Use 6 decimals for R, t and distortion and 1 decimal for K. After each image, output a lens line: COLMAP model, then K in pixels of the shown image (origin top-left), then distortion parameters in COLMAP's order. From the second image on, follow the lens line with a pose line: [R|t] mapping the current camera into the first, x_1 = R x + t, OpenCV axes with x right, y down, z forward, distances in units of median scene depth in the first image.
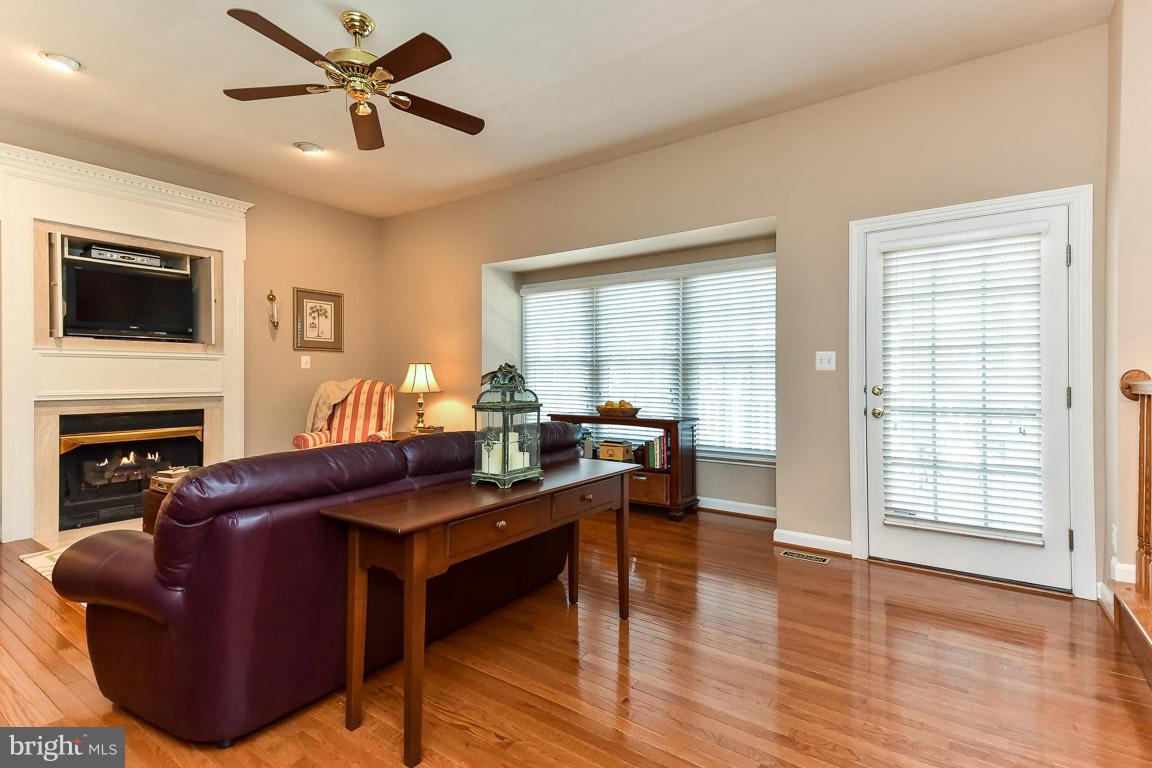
lens RADIAL K [[541.0, 0, 583.4], [0, 541.0, 381.1], [0, 0, 1]] dist [0.001532, -0.000130]
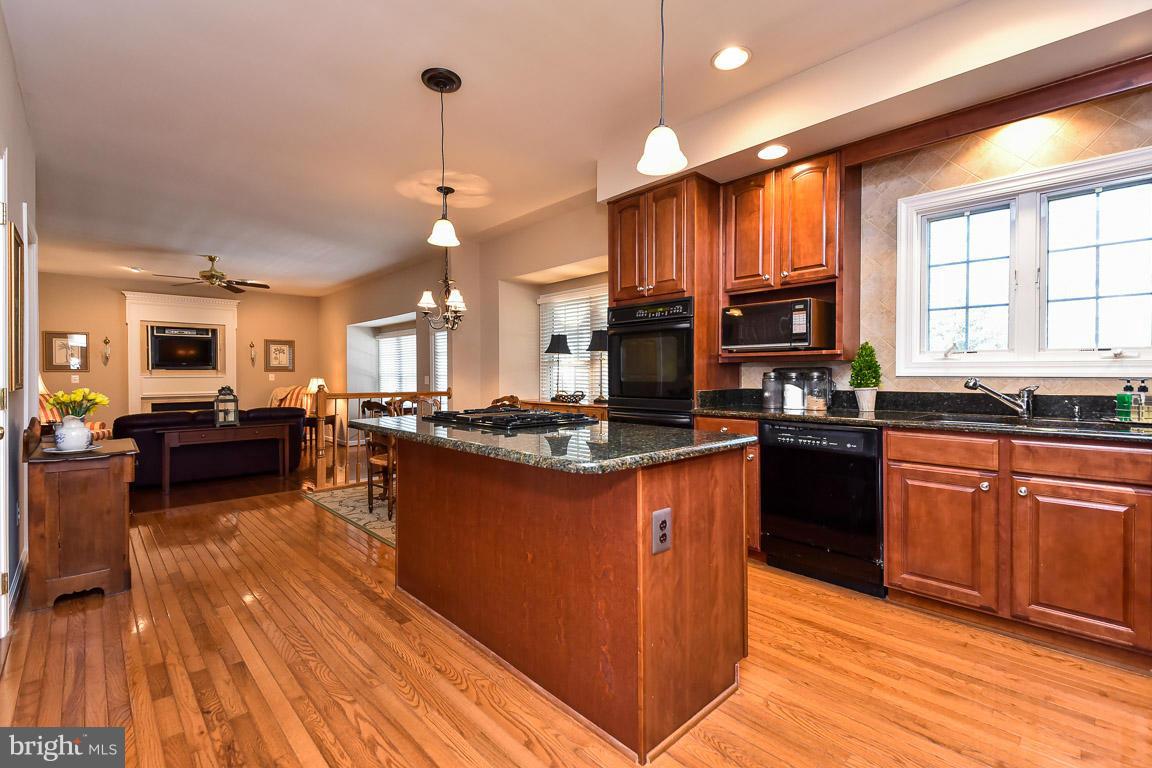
lens RADIAL K [[504.3, 0, 574.6], [0, 504.3, 381.1], [0, 0, 1]] dist [-0.002189, -0.000614]
pose [[0.975801, 0.000229, -0.218660, 1.098293], [0.001194, 0.999979, 0.006379, -0.037260], [0.218657, -0.006486, 0.975780, -0.613367]]
